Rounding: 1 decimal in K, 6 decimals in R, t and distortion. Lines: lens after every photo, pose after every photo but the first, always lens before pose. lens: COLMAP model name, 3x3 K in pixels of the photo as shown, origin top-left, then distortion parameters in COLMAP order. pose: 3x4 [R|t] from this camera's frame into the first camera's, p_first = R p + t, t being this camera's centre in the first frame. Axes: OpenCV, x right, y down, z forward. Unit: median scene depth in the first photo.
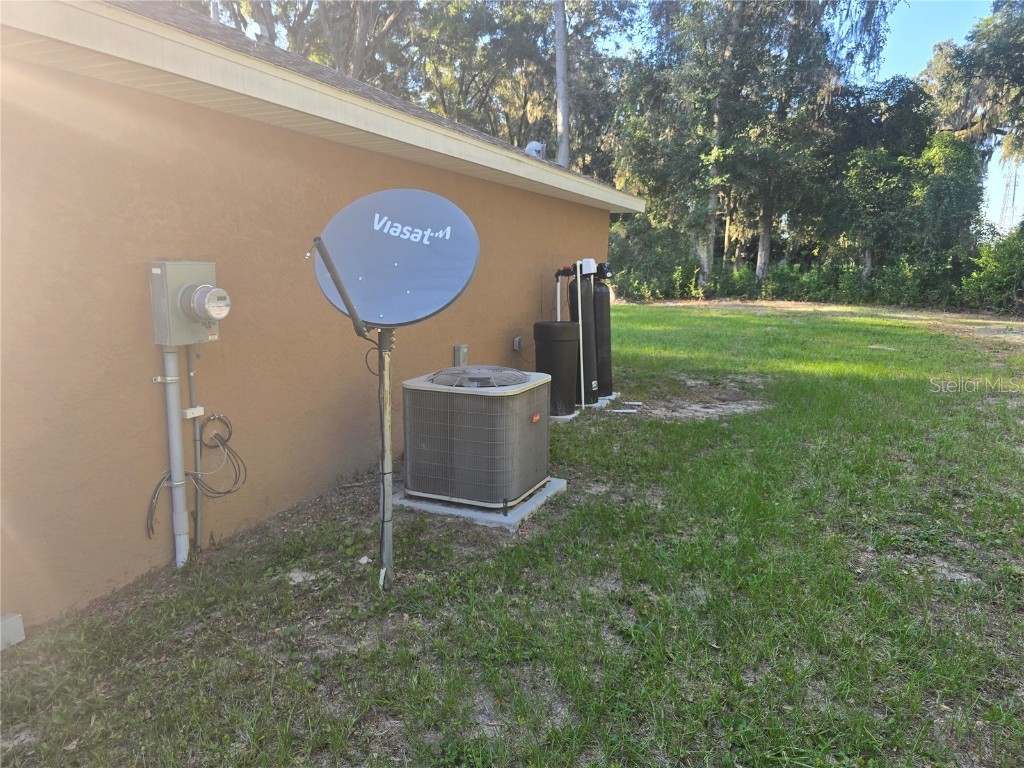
lens RADIAL K [[695.7, 0, 508.9], [0, 695.7, 387.5], [0, 0, 1]] dist [0.032528, -0.007033]
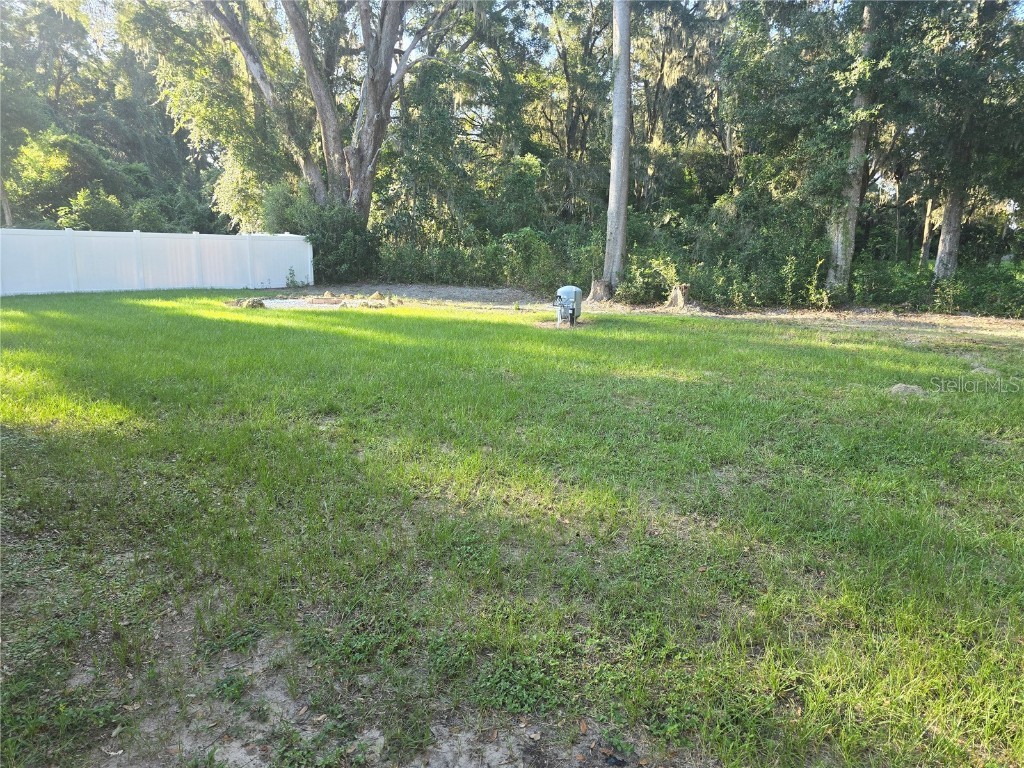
lens RADIAL K [[695.7, 0, 514.8], [0, 695.7, 378.2], [0, 0, 1]] dist [0.032528, -0.007033]
pose [[0.971030, 0.050915, -0.233471, 0.154260], [-0.051836, 0.998653, 0.002190, -0.051358], [0.233268, 0.009975, 0.972361, 0.326842]]
